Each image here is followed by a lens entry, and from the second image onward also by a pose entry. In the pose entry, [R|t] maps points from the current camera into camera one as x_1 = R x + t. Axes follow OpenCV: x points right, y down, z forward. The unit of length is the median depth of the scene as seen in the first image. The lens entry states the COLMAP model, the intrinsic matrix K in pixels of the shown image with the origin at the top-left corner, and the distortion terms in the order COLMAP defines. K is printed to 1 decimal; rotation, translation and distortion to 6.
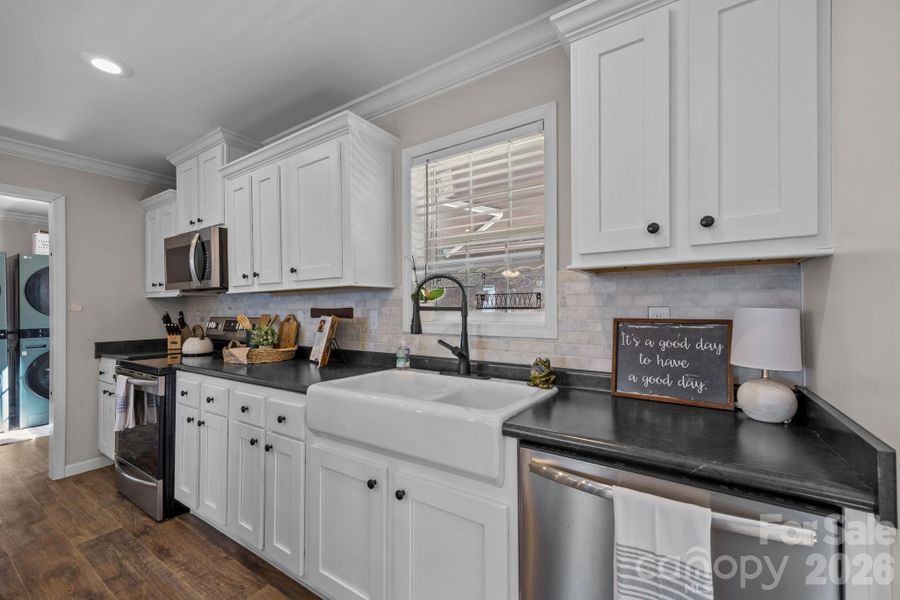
lens RADIAL K [[370.4, 0, 450.1], [0, 370.4, 303.1], [0, 0, 1]] dist [0.013297, -0.000049]
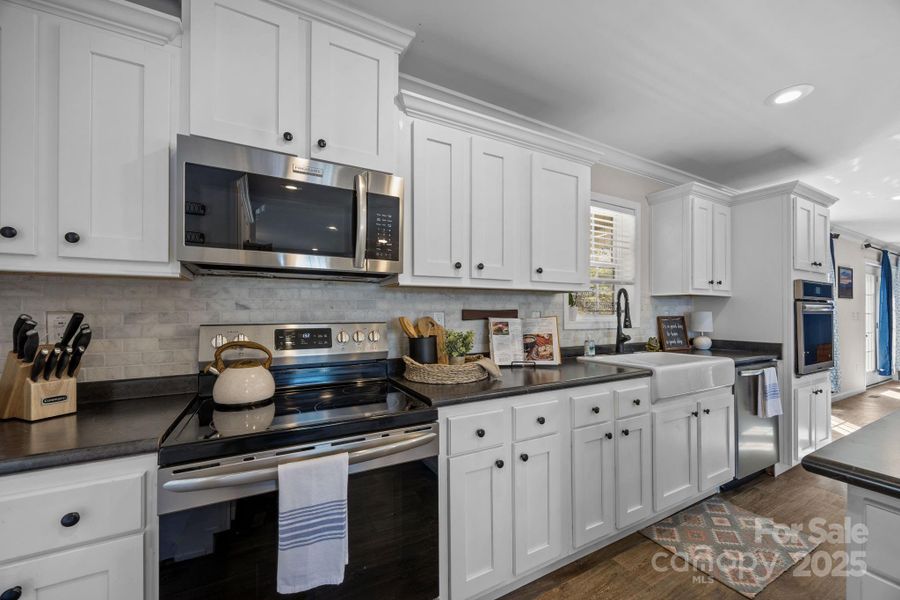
lens RADIAL K [[352.8, 0, 450.8], [0, 352.8, 308.2], [0, 0, 1]] dist [0.001117, 0.000044]
pose [[0.462382, 0.015038, 0.886553, -1.264189], [-0.017669, 0.999814, -0.007744, 0.020228], [-0.886505, -0.012084, 0.462561, 0.729922]]
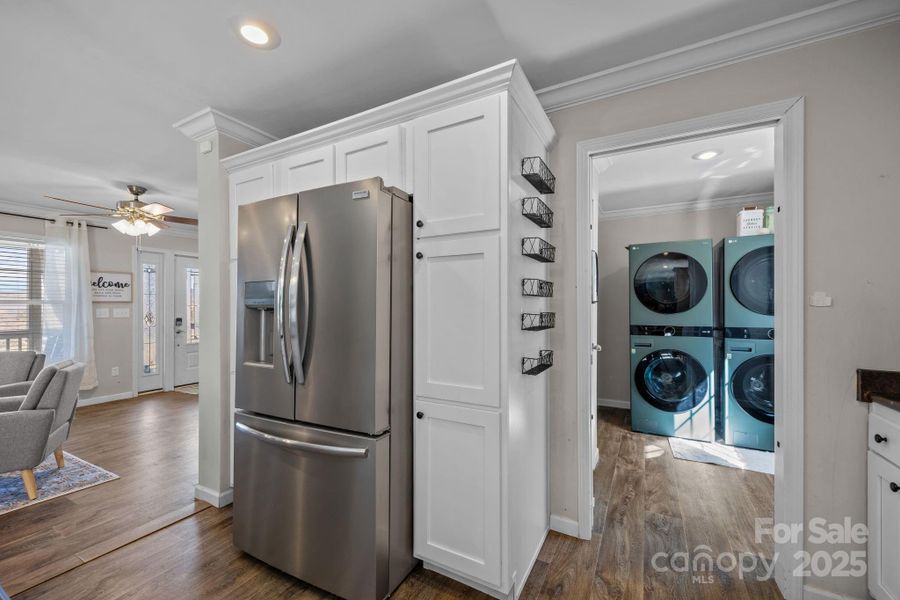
lens RADIAL K [[362.8, 0, 449.1], [0, 362.8, 306.5], [0, 0, 1]] dist [0.002809, 0.000191]
pose [[0.090401, 0.011351, -0.995841, -0.687099], [0.008774, 0.999887, 0.012193, 0.013333], [0.995867, -0.009839, 0.090291, 0.551044]]
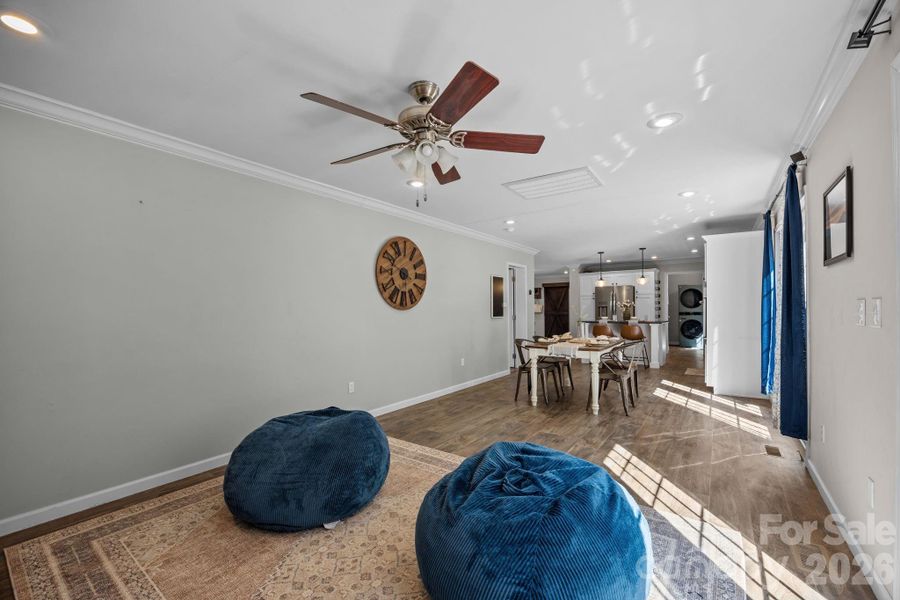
lens RADIAL K [[362.8, 0, 449.1], [0, 362.8, 306.5], [0, 0, 1]] dist [0.002809, 0.000191]
pose [[-0.045644, 0.005444, -0.998943, 2.952641], [0.016648, 0.999850, 0.004688, -0.030990], [0.998819, -0.016416, -0.045728, -1.452329]]
